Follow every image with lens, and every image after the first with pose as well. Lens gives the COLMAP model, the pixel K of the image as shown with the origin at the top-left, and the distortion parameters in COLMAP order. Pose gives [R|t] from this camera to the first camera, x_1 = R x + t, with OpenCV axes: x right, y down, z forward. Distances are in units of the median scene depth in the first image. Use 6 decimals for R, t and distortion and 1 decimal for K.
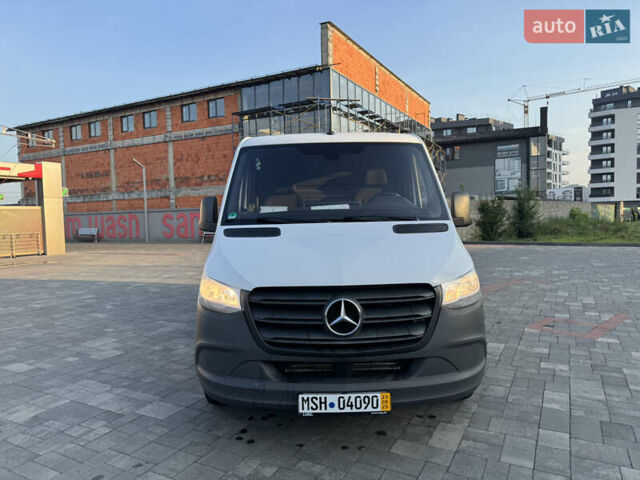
lens RADIAL K [[451.7, 0, 320.0], [0, 451.7, 240.0], [0, 0, 1]] dist [0.053334, -0.071160]
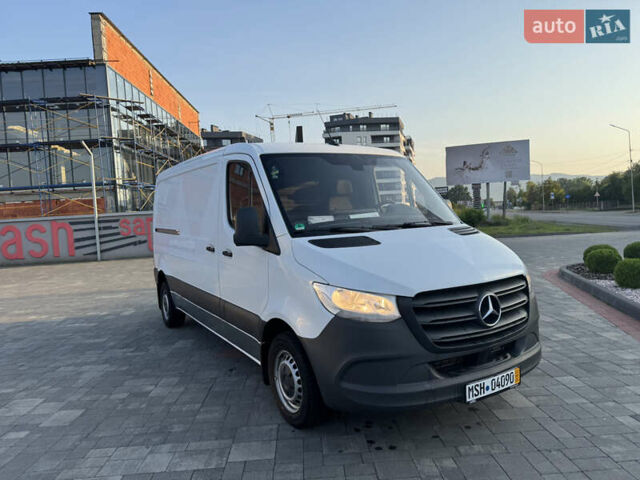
lens RADIAL K [[451.7, 0, 320.0], [0, 451.7, 240.0], [0, 0, 1]] dist [0.053334, -0.071160]
pose [[0.859230, -0.052137, 0.508926, -0.422470], [0.062468, 0.998042, -0.003221, -0.013260], [-0.507761, 0.034559, 0.860804, 0.105357]]
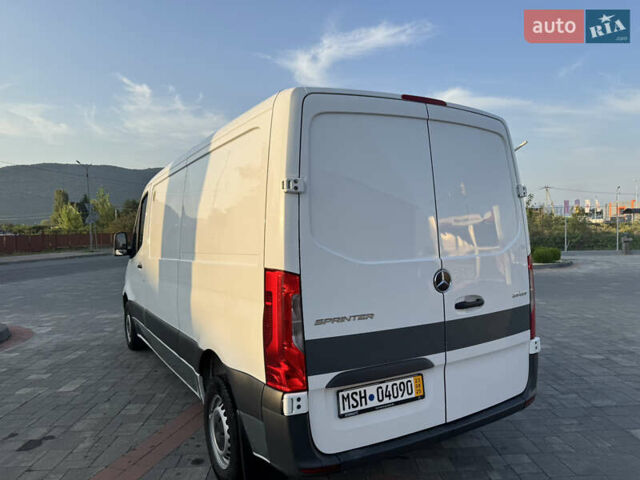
lens RADIAL K [[454.9, 0, 320.0], [0, 454.9, 240.0], [0, 0, 1]] dist [0.029400, -0.031943]
pose [[-0.863667, 0.052726, -0.501298, 0.361173], [0.014432, 0.996693, 0.079968, -0.139762], [0.503857, 0.061831, -0.861571, 1.909812]]
